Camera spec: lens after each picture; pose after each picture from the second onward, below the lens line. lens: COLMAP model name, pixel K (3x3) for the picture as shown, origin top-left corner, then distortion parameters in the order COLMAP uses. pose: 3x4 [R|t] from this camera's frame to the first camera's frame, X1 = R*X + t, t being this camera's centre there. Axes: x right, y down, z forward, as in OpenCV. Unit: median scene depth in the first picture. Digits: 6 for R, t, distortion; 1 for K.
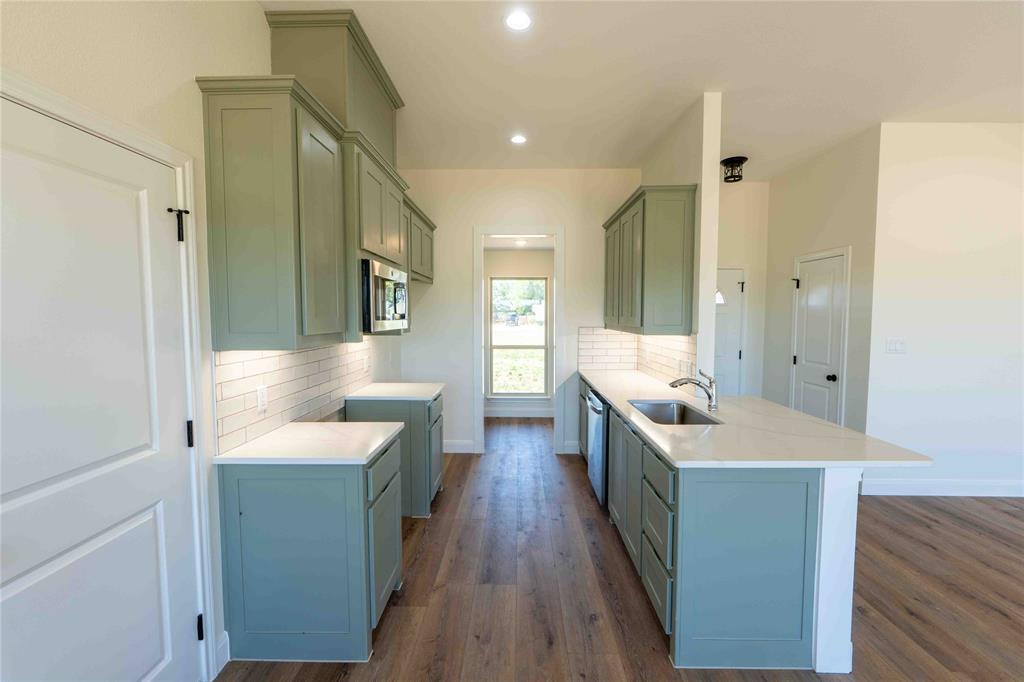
lens RADIAL K [[438.9, 0, 500.3], [0, 438.9, 338.3], [0, 0, 1]] dist [-0.001438, -0.000935]
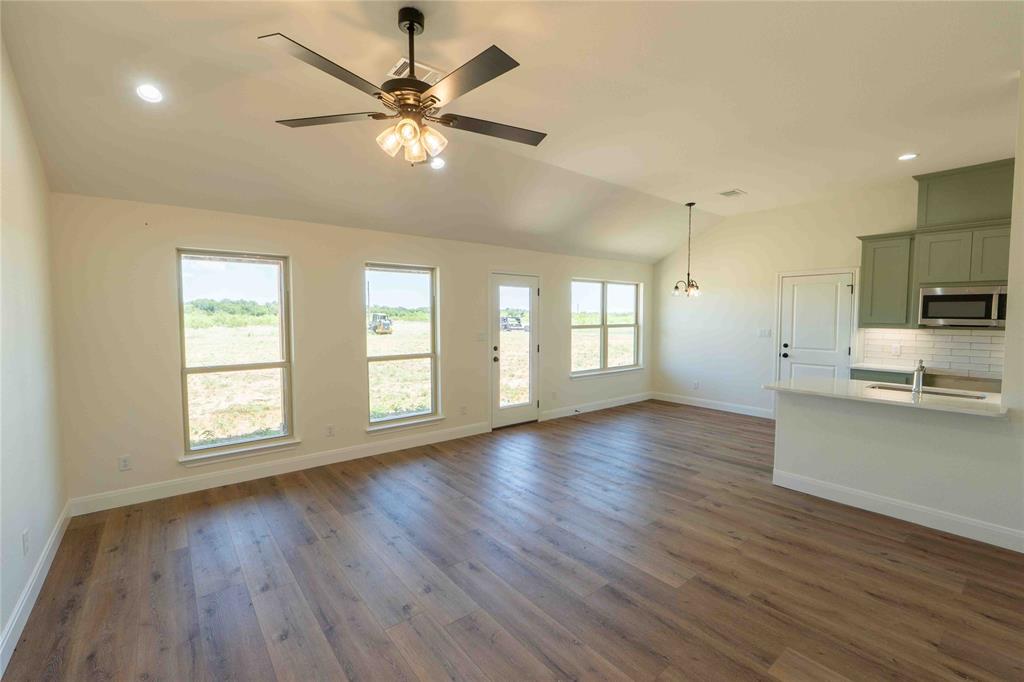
lens RADIAL K [[438.9, 0, 498.3], [0, 438.9, 341.7], [0, 0, 1]] dist [-0.001438, -0.000935]
pose [[-0.789367, 0.033988, -0.612980, 1.753256], [-0.039863, 0.993522, 0.106422, -0.051521], [0.612626, 0.108442, -0.782899, 0.994008]]
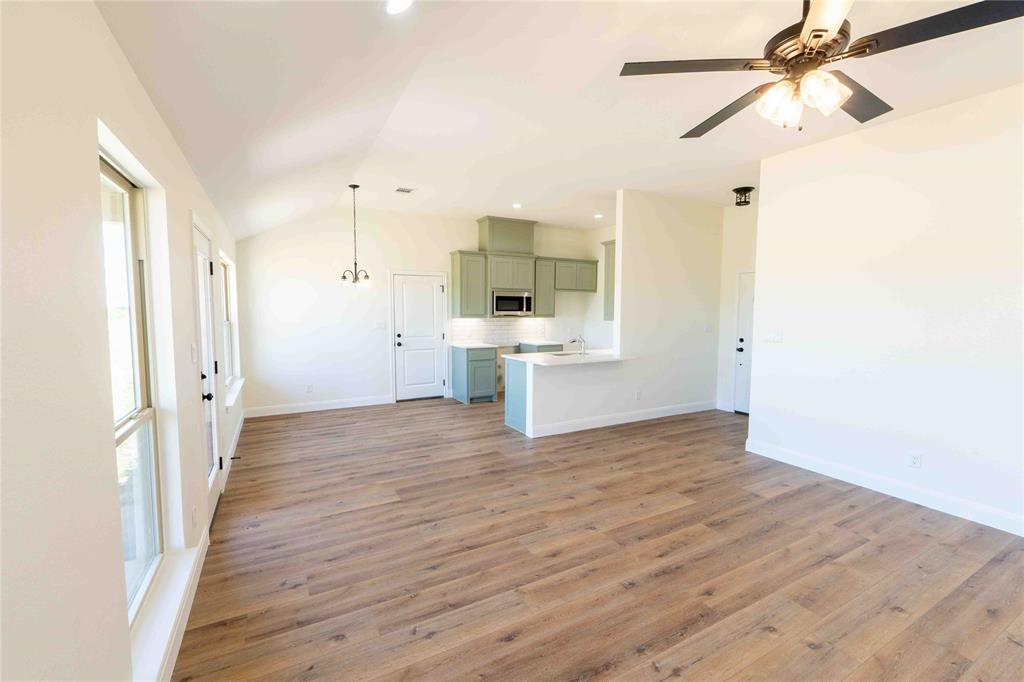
lens RADIAL K [[438.9, 0, 517.2], [0, 438.9, 341.0], [0, 0, 1]] dist [-0.001438, -0.000935]
pose [[0.490314, 0.062593, -0.869295, 1.755882], [-0.053361, 0.997702, 0.041741, 0.021791], [0.869911, 0.025920, 0.492528, -0.255407]]
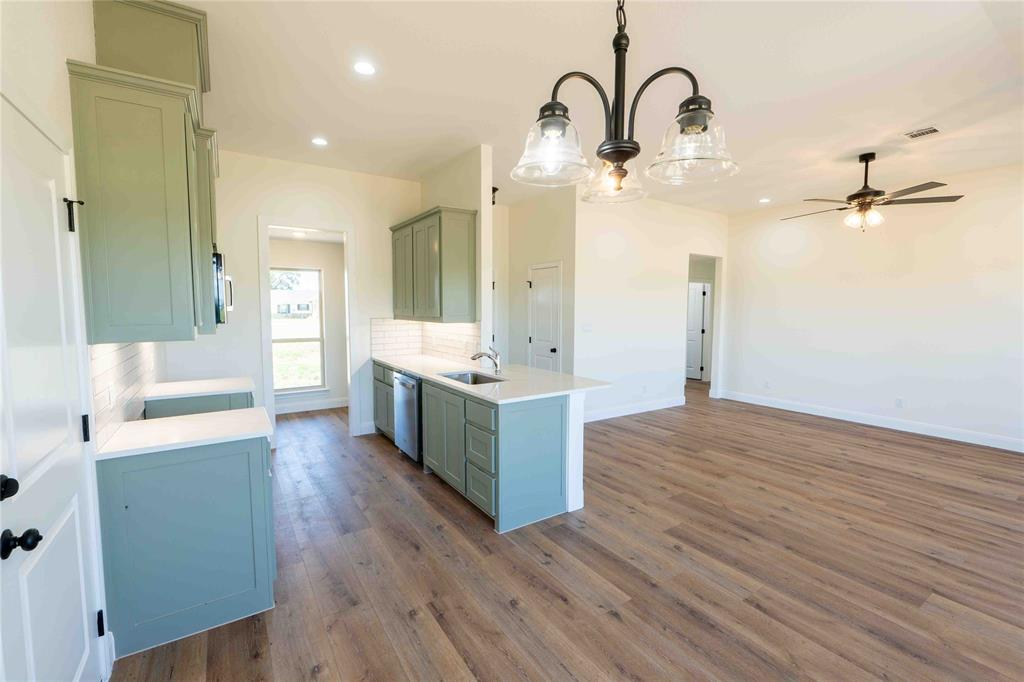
lens RADIAL K [[438.9, 0, 510.5], [0, 438.9, 338.6], [0, 0, 1]] dist [-0.001438, -0.000935]
pose [[0.828960, -0.039368, 0.557921, -0.230371], [0.029348, 0.999207, 0.026901, 0.009353], [-0.558538, -0.005926, 0.829458, -0.174028]]
